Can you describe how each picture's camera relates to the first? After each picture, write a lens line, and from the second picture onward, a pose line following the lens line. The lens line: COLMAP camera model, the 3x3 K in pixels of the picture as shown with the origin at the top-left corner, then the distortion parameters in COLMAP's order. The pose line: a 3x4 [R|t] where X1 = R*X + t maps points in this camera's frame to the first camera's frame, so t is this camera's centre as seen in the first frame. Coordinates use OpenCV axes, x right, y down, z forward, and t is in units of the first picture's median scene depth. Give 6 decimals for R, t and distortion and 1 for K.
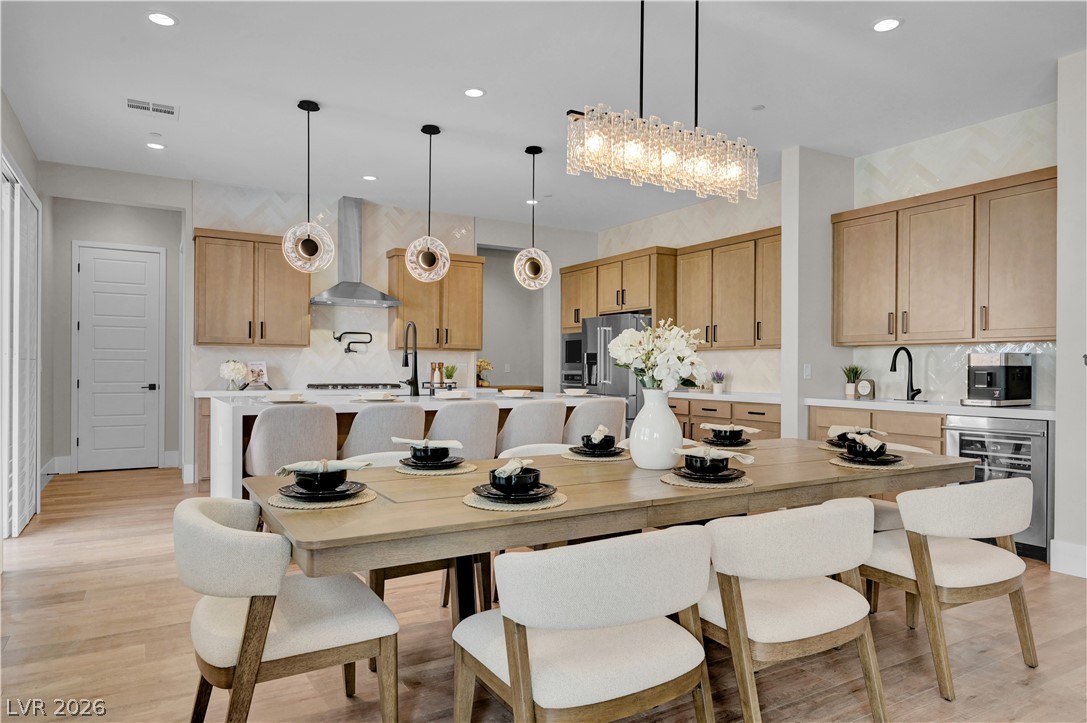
lens RADIAL K [[674.7, 0, 545.4], [0, 674.7, 366.9], [0, 0, 1]] dist [-0.008204, -0.001379]
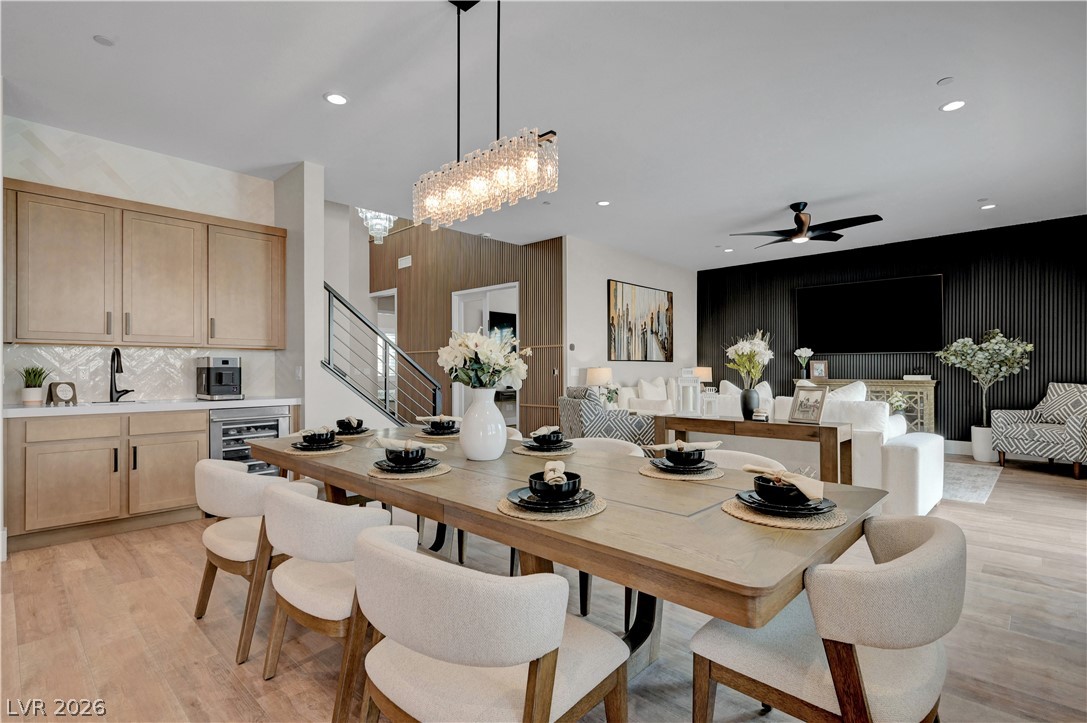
lens RADIAL K [[525.8, 0, 538.3], [0, 525.8, 365.8], [0, 0, 1]] dist [-0.006665, 0.002479]
pose [[-0.263069, 0.004105, 0.964768, -0.277059], [0.001830, 0.999991, -0.003756, 0.000171], [-0.964775, 0.000777, -0.263074, 0.454735]]
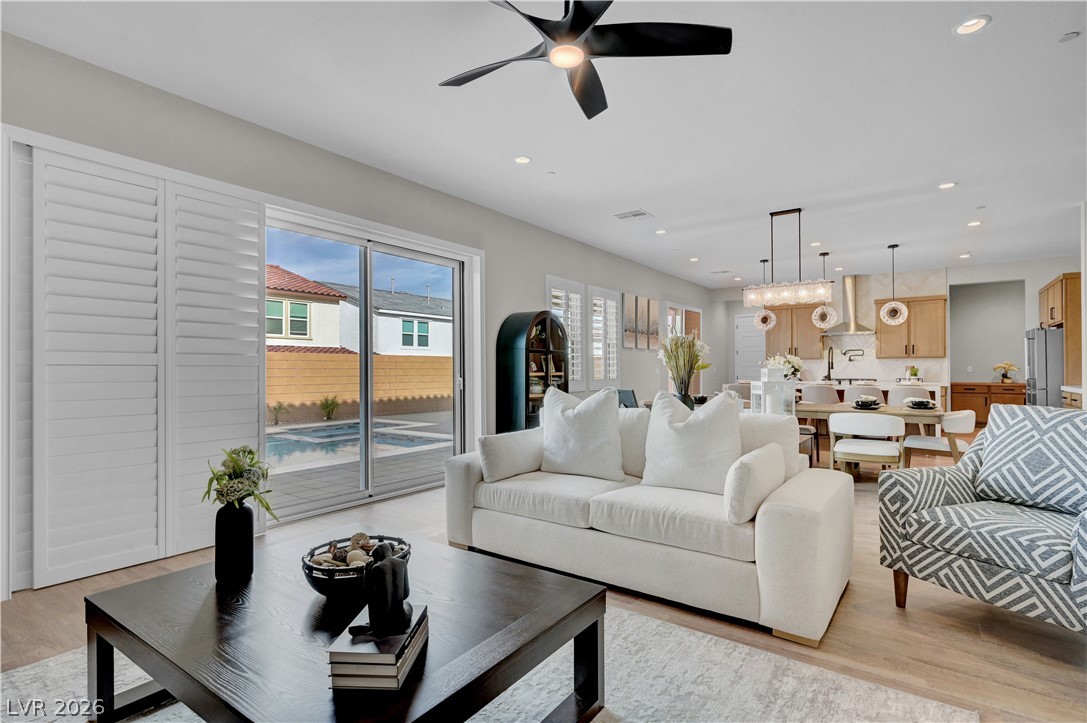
lens RADIAL K [[525.8, 0, 548.4], [0, 525.8, 366.5], [0, 0, 1]] dist [-0.006665, 0.002479]
pose [[0.406703, -0.012411, -0.913476, 0.696556], [0.006292, 0.999922, -0.010784, 0.003104], [0.913539, -0.001362, 0.406749, -0.318474]]
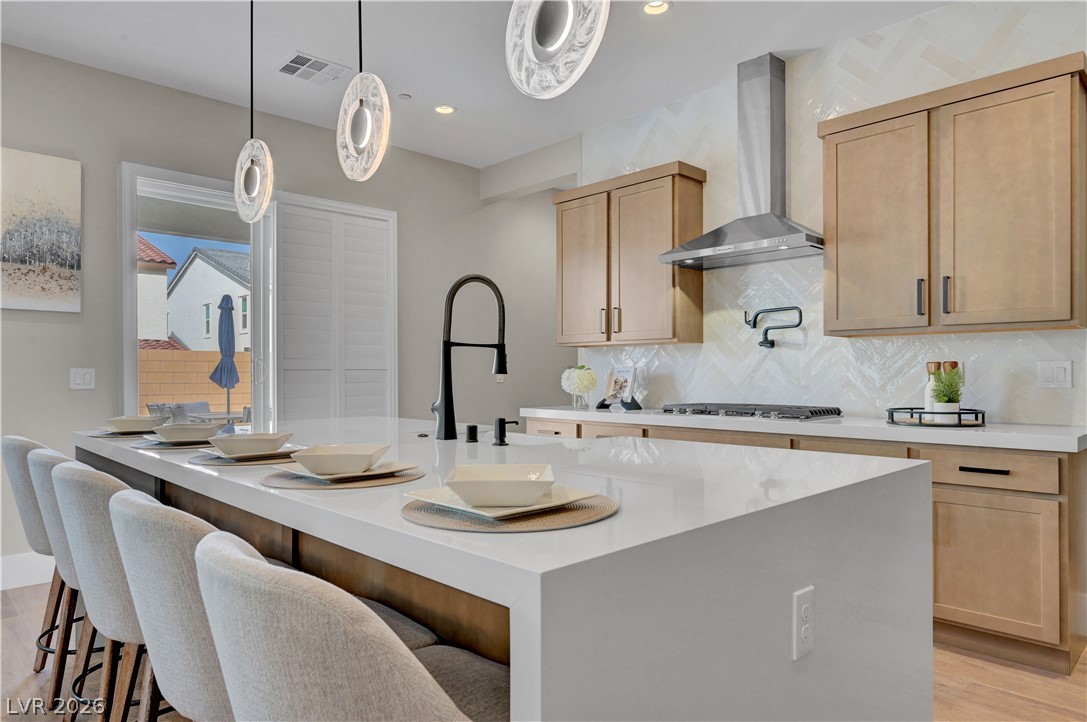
lens RADIAL K [[674.7, 0, 544.0], [0, 674.7, 368.7], [0, 0, 1]] dist [-0.008204, -0.001379]
pose [[0.219519, -0.014925, -0.975494, 0.204648], [0.004090, 0.999888, -0.014378, 0.002894], [0.975600, -0.000833, 0.219556, 0.752568]]
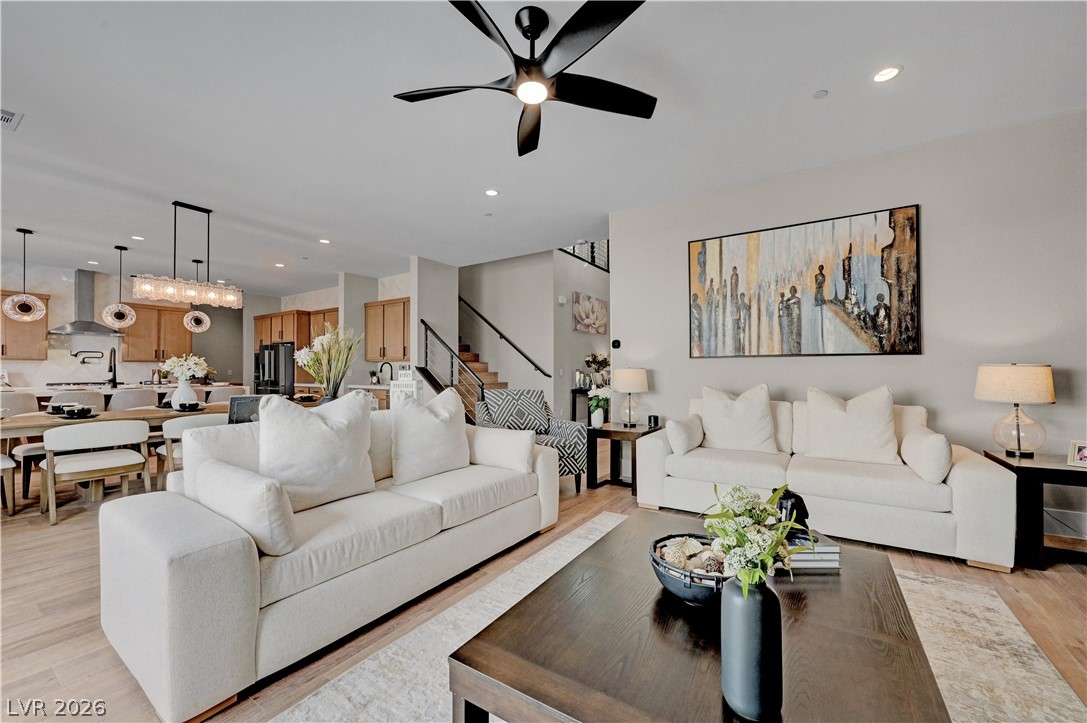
lens RADIAL K [[426.7, 0, 544.2], [0, 426.7, 365.8], [0, 0, 1]] dist [-0.000999, -0.000168]
pose [[0.900651, -0.001453, 0.434541, 0.284087], [0.006404, 0.999930, -0.009928, 0.001460], [-0.434496, 0.011725, 0.900597, -0.447399]]
